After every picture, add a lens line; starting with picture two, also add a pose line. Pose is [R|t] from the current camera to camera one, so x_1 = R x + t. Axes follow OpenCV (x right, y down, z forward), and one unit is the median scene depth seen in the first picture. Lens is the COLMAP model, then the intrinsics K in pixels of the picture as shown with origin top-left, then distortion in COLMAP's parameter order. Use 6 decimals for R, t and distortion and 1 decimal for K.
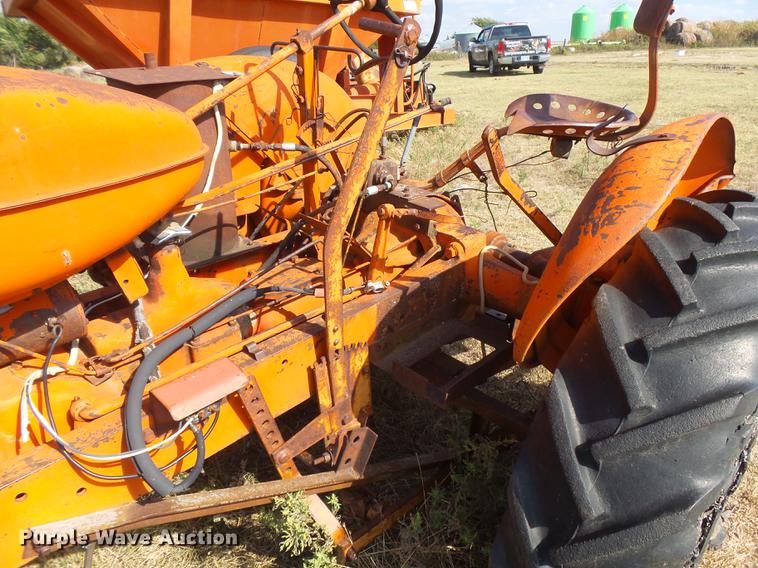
lens RADIAL K [[521.5, 0, 383.5], [0, 521.5, 288.3], [0, 0, 1]] dist [-0.007112, 0.001434]
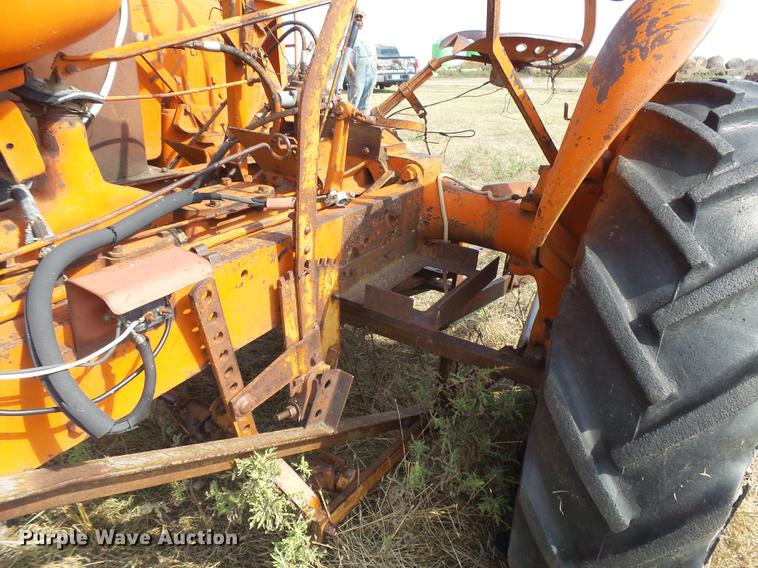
lens RADIAL K [[521.5, 0, 383.5], [0, 521.5, 288.3], [0, 0, 1]] dist [-0.007112, 0.001434]
pose [[0.972819, -0.057145, 0.224407, -0.136607], [0.066139, 0.997273, -0.032759, 0.168028], [-0.221923, 0.046710, 0.973945, 0.178715]]
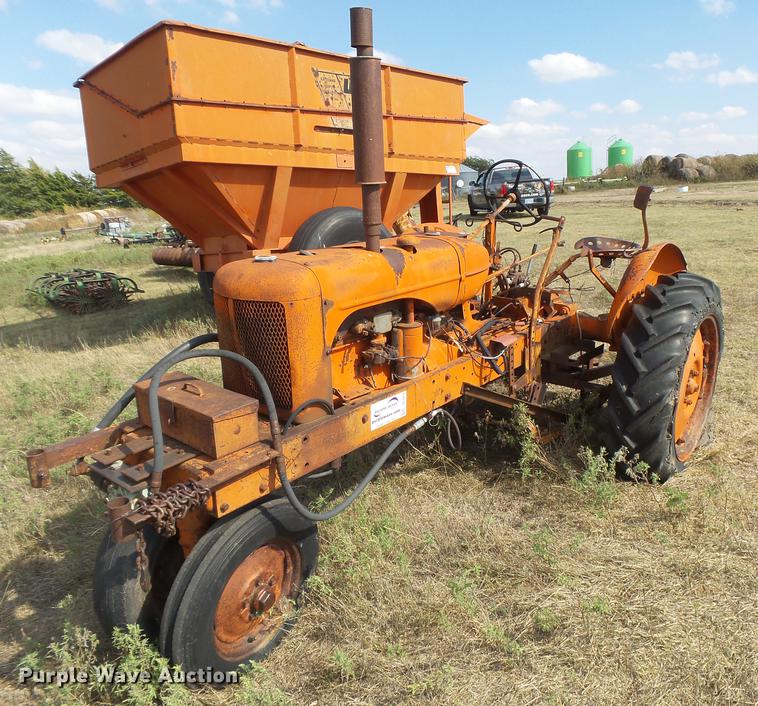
lens RADIAL K [[659.2, 0, 441.7], [0, 659.2, 354.3], [0, 0, 1]] dist [-0.000512, -0.000781]
pose [[0.990821, -0.056156, 0.122963, -0.768861], [0.077922, 0.980562, -0.180072, 0.599525], [-0.110461, 0.188001, 0.975938, -1.659176]]
